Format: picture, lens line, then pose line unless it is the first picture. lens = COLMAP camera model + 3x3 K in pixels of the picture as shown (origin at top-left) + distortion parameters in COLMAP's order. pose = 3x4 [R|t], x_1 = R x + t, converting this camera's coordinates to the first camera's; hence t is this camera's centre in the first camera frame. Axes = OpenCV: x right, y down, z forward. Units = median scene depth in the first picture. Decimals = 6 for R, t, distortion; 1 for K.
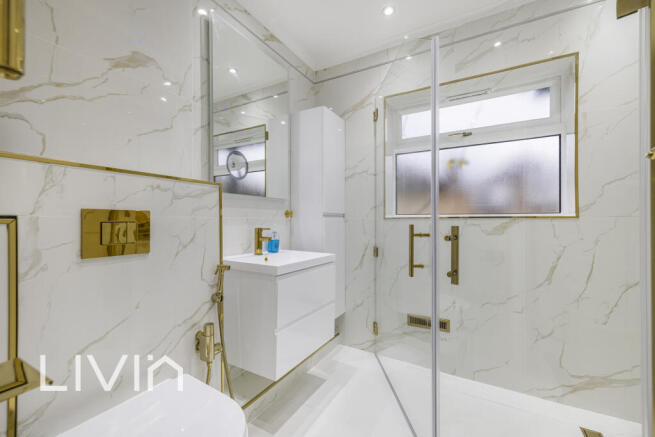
lens RADIAL K [[280.5, 0, 320.9], [0, 280.5, 220.6], [0, 0, 1]] dist [-0.004371, 0.000013]
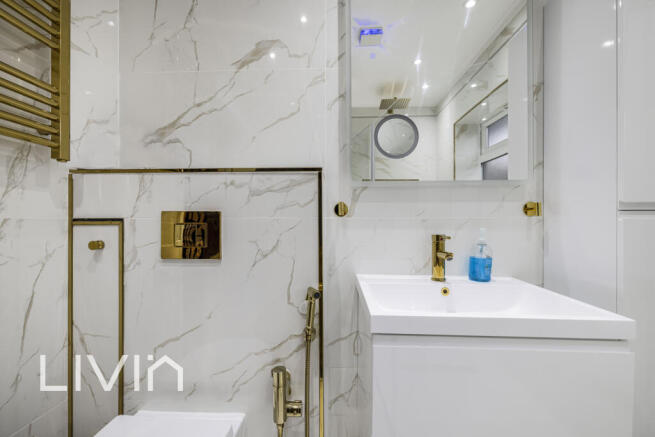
lens RADIAL K [[280.5, 0, 326.9], [0, 280.5, 219.5], [0, 0, 1]] dist [-0.004371, 0.000013]
pose [[0.460002, 0.001689, -0.887916, 0.324444], [0.000299, 0.999998, 0.002057, -0.011410], [0.887918, -0.001212, 0.460000, 0.897962]]
